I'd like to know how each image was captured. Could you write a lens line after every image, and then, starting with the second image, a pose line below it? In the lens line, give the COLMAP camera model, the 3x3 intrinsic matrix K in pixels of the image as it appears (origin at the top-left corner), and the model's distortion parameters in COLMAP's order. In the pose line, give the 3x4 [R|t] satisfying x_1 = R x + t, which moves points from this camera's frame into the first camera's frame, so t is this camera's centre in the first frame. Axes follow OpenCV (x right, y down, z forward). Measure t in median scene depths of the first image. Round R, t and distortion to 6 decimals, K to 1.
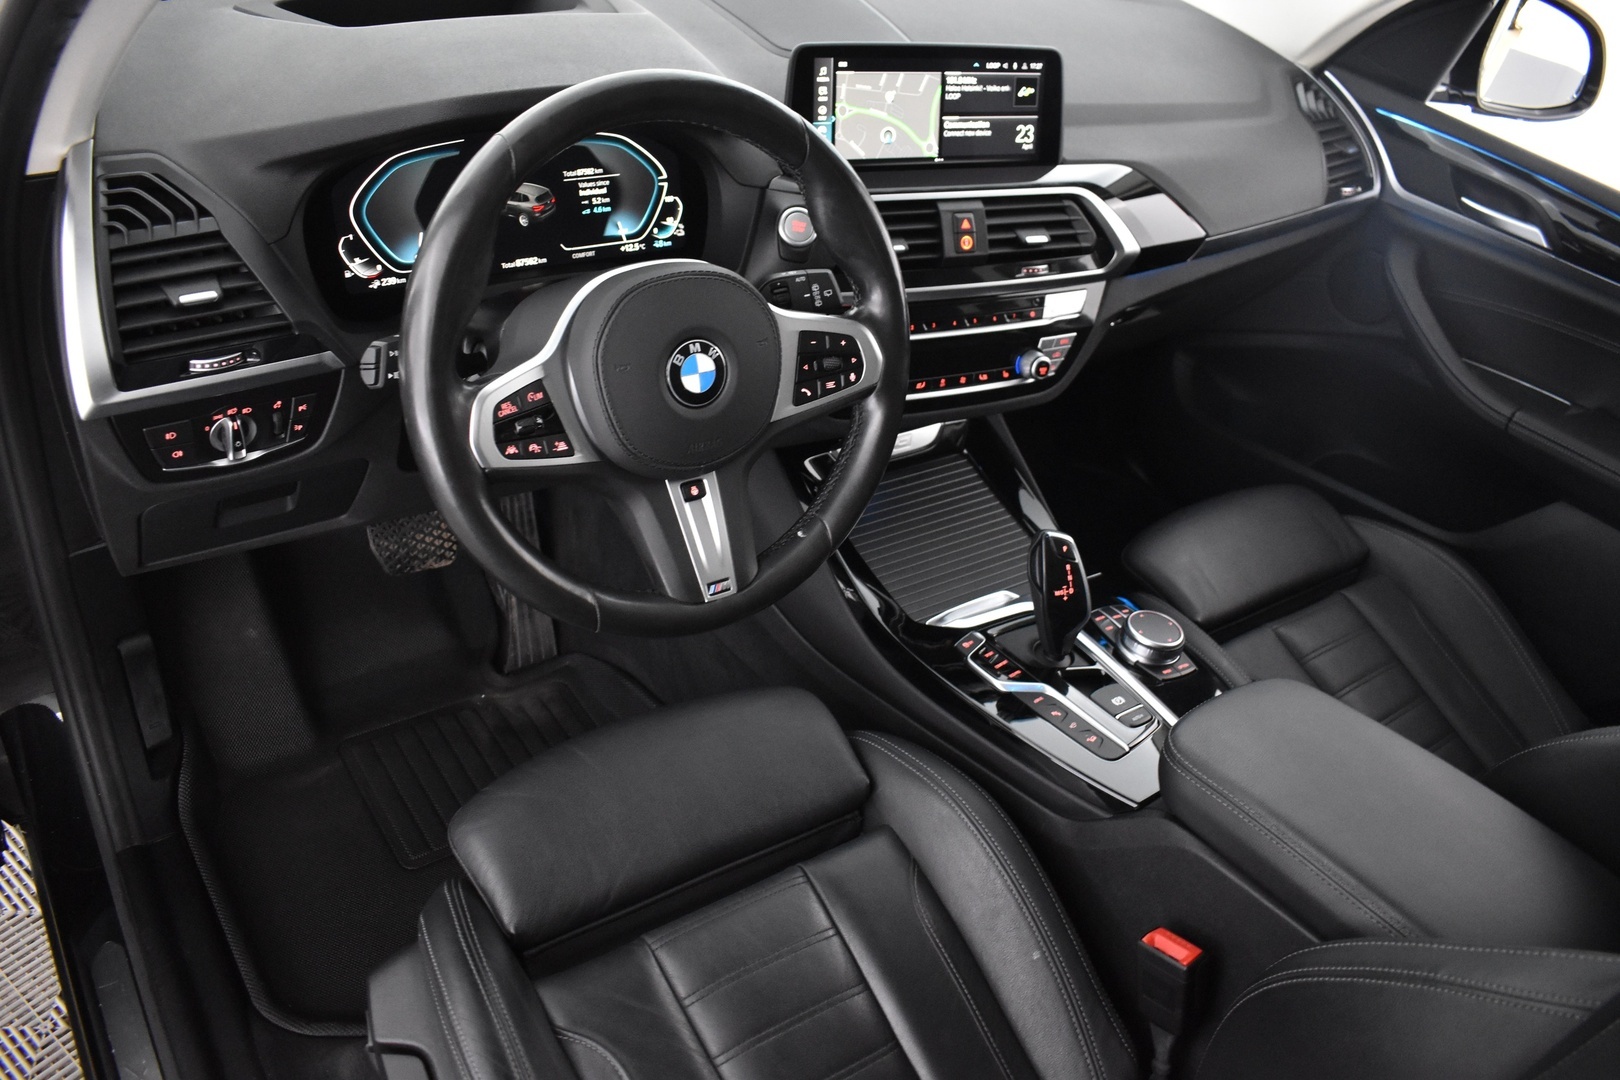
lens RADIAL K [[1234.1, 0, 811.3], [0, 1234.1, 533.5], [0, 0, 1]] dist [-0.083824, 0.007203]
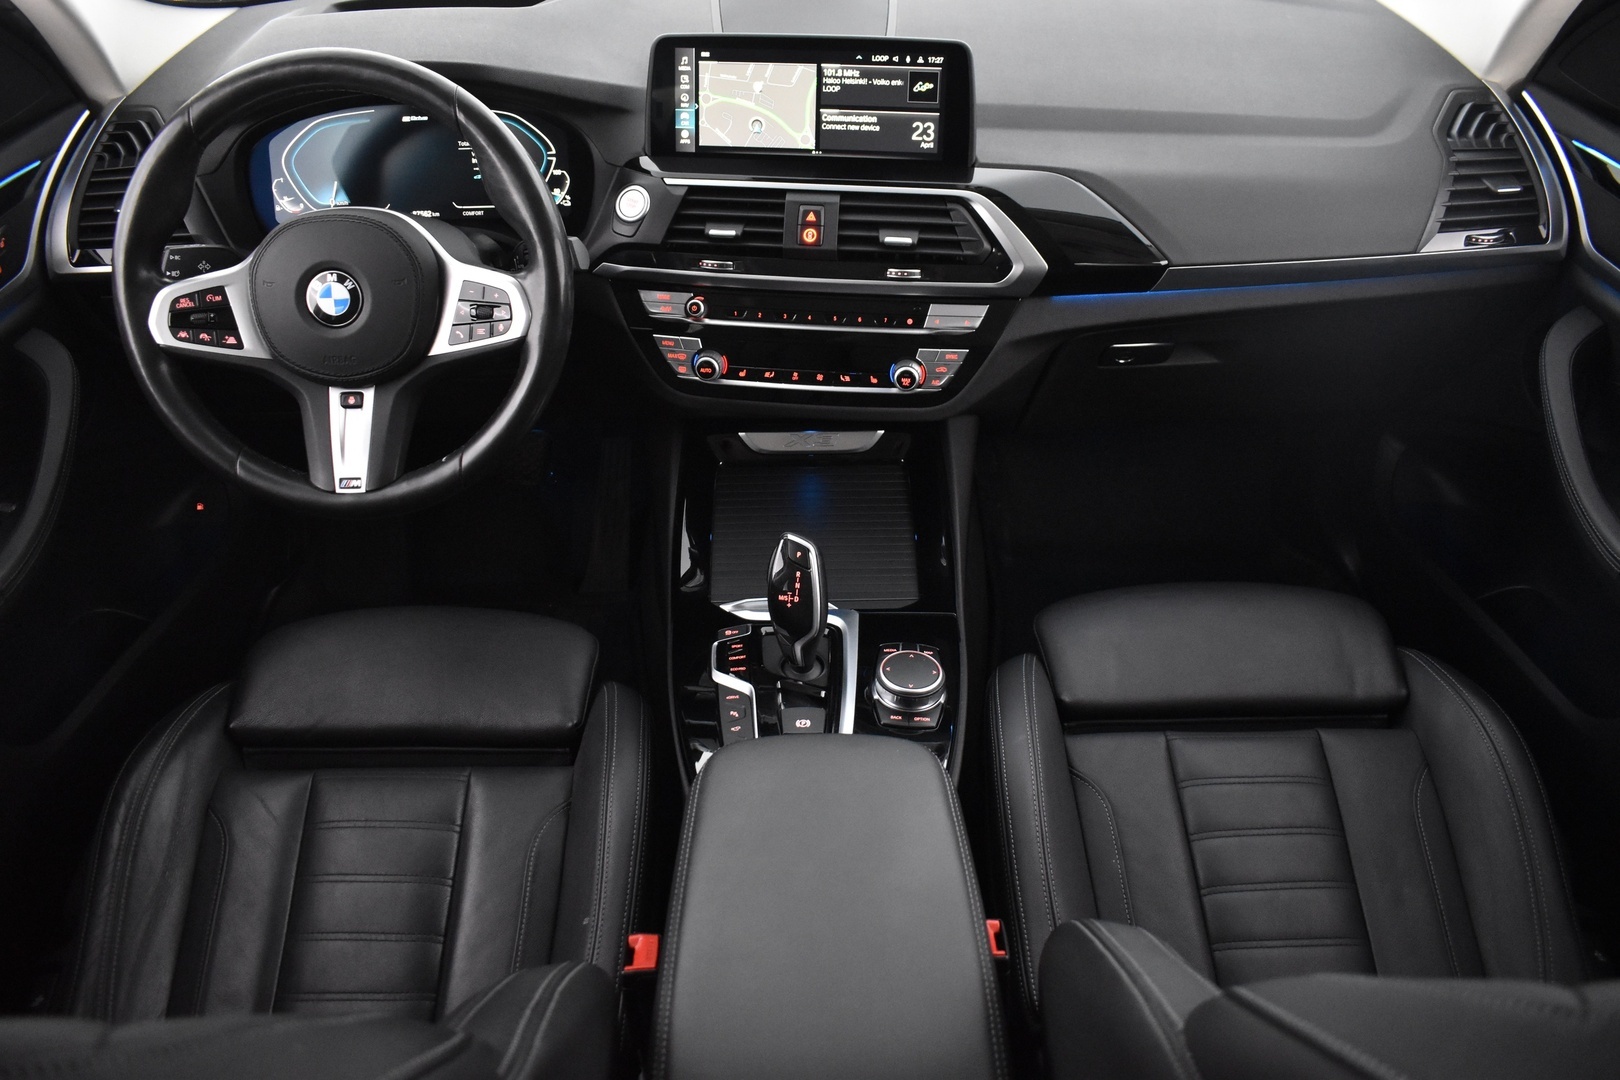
lens RADIAL K [[1234.1, 0, 803.6], [0, 1234.1, 537.7], [0, 0, 1]] dist [-0.083824, 0.007203]
pose [[0.823223, 0.212951, -0.526266, 0.707259], [-0.225692, 0.973343, 0.040815, -0.040313], [0.520930, 0.085174, 0.849340, 0.182232]]
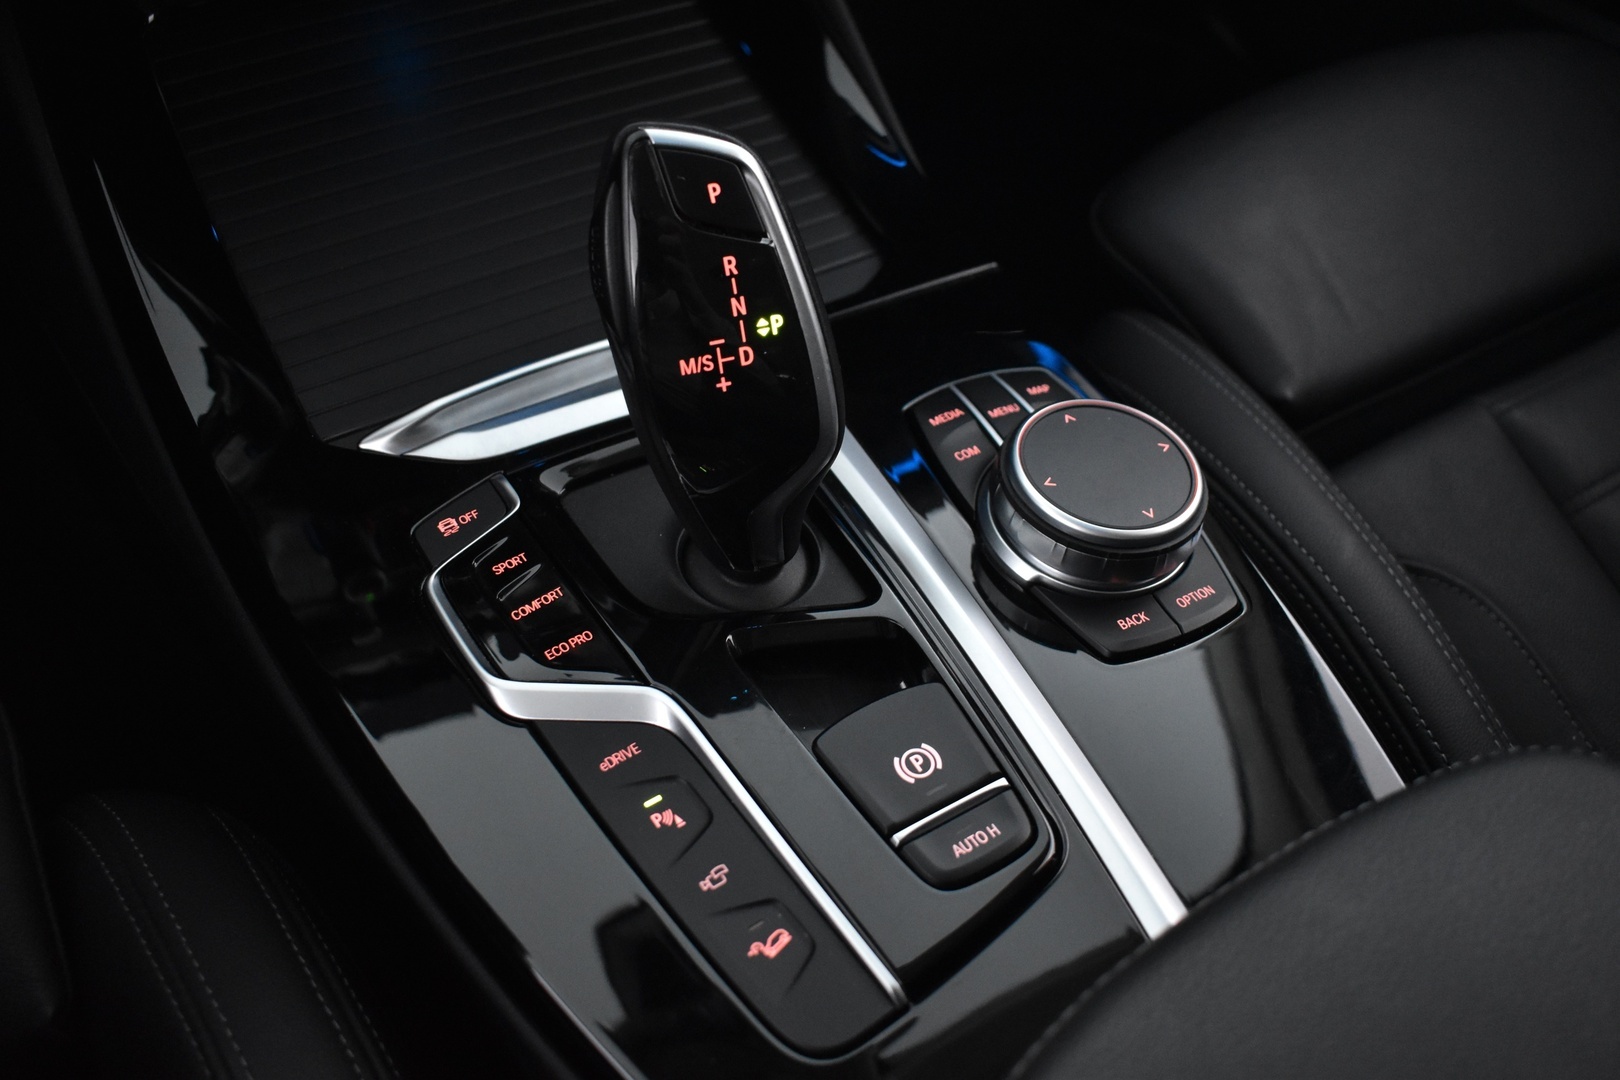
lens RADIAL K [[1383.3, 0, 802.0], [0, 1383.3, 531.6], [0, 0, 1]] dist [-0.054847, -0.004384]
pose [[0.997336, 0.003467, -0.072866, 0.243365], [0.014689, 0.968866, 0.247150, 0.010203], [0.071455, -0.247562, 0.966234, 0.703922]]
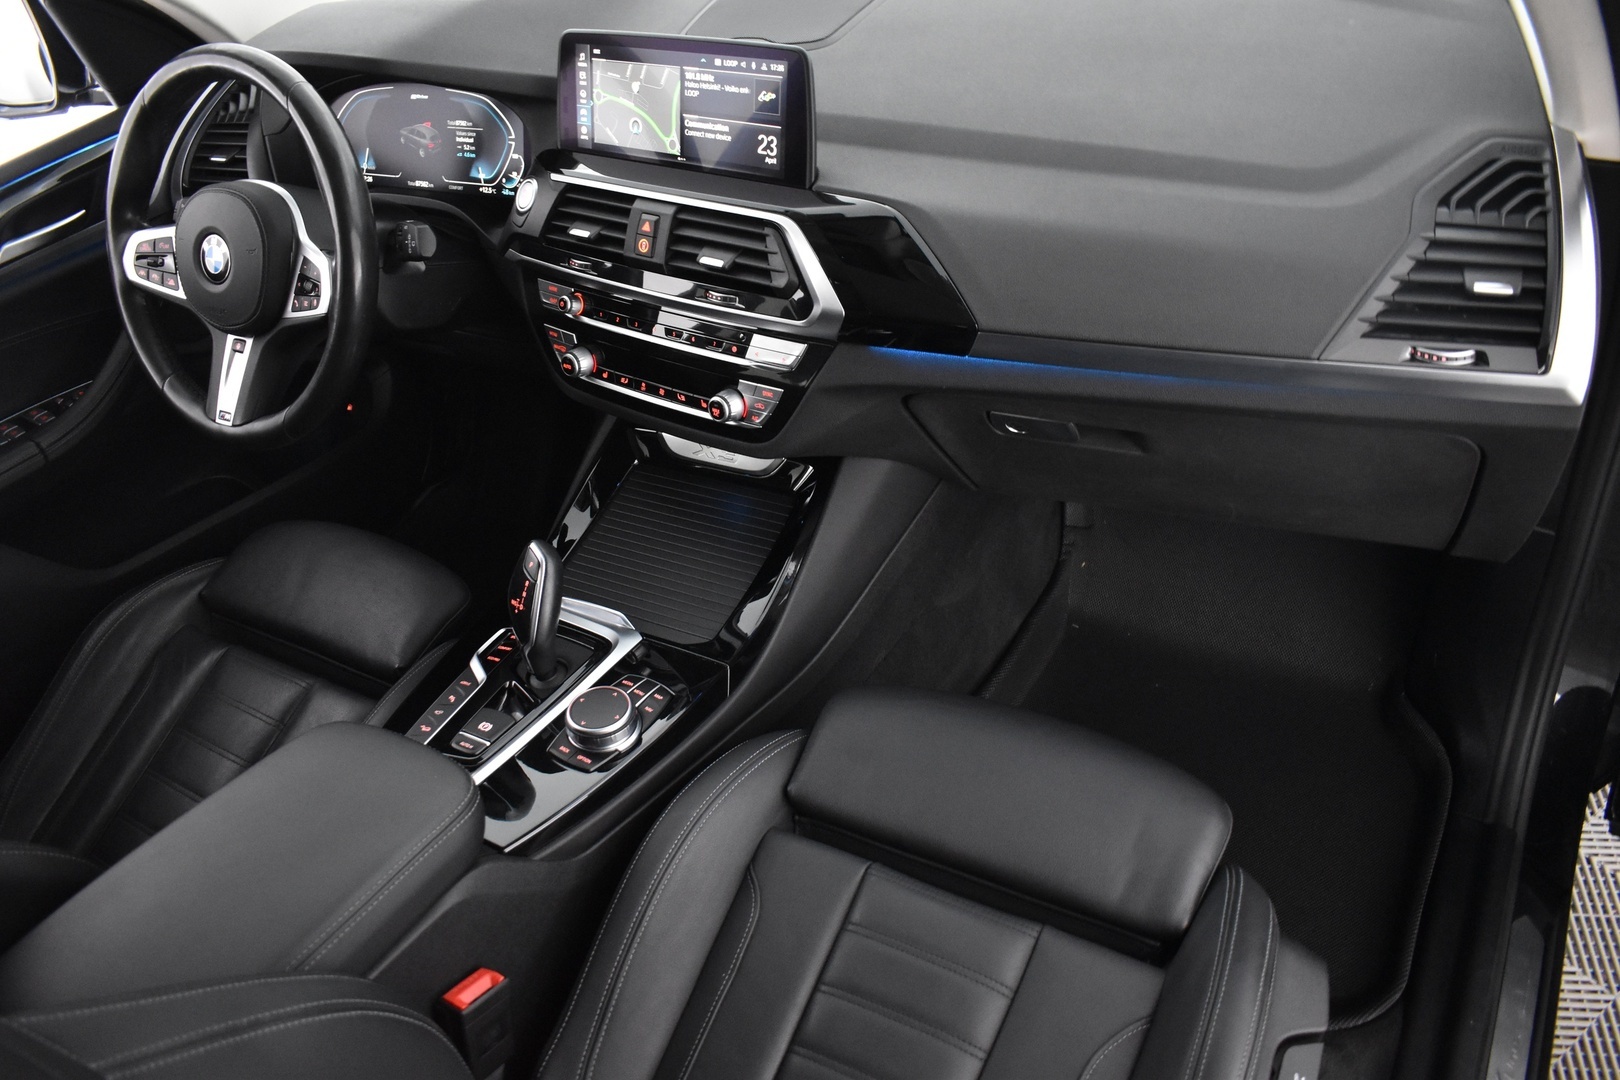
lens RADIAL K [[1234.1, 0, 795.6], [0, 1234.1, 534.6], [0, 0, 1]] dist [-0.083824, 0.007203]
pose [[0.412851, 0.386117, -0.824905, 1.067501], [-0.370851, 0.898481, 0.234951, -0.309001], [0.831879, 0.208917, 0.514131, 0.667644]]
